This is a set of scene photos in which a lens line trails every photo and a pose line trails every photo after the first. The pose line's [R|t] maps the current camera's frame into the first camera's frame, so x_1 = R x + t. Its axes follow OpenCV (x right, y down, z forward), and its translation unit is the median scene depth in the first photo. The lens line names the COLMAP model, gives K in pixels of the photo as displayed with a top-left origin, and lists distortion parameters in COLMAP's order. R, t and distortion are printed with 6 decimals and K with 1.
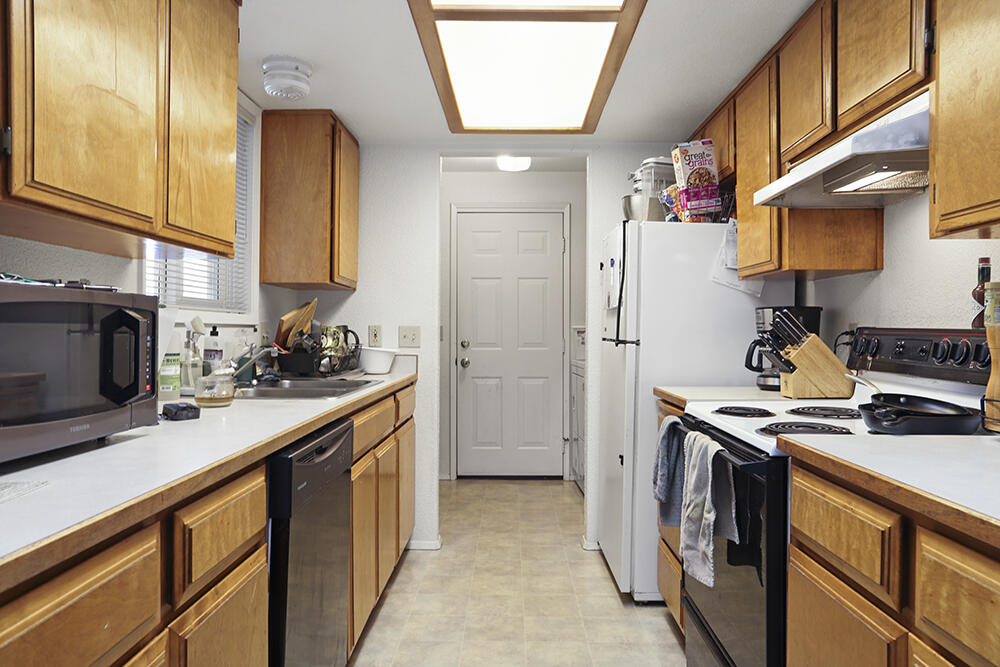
lens RADIAL K [[692.9, 0, 500.0], [0, 692.9, 333.5], [0, 0, 1]] dist [-0.073201, 0.081133]
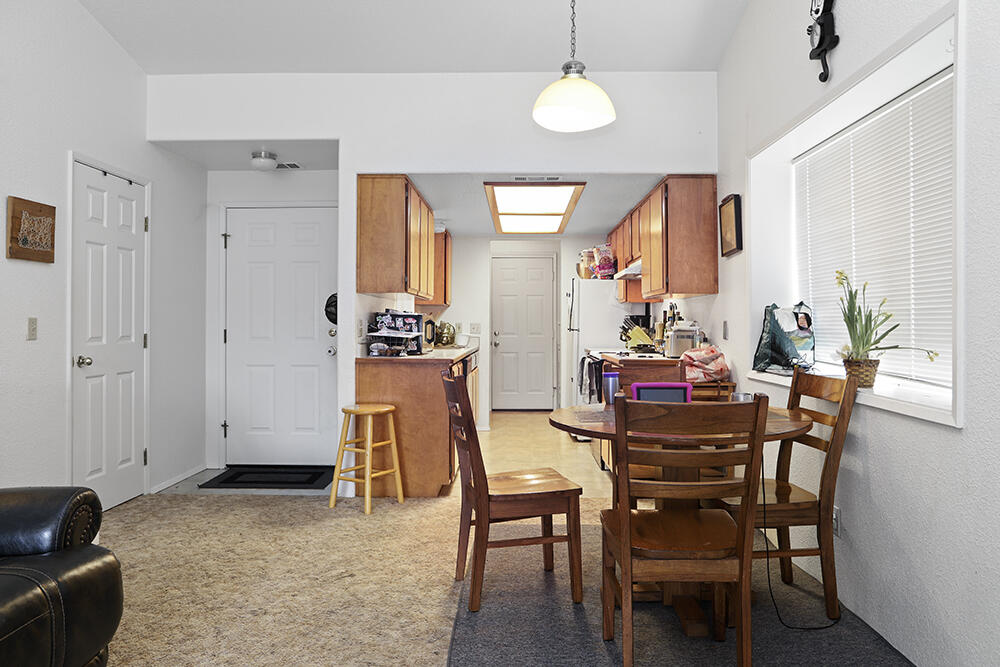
lens RADIAL K [[692.9, 0, 500.0], [0, 692.9, 333.5], [0, 0, 1]] dist [-0.073201, 0.081133]
pose [[0.999966, -0.002864, -0.007711, -0.048899], [0.002912, 0.999976, 0.006285, 0.008484], [0.007693, -0.006308, 0.999951, -1.290309]]
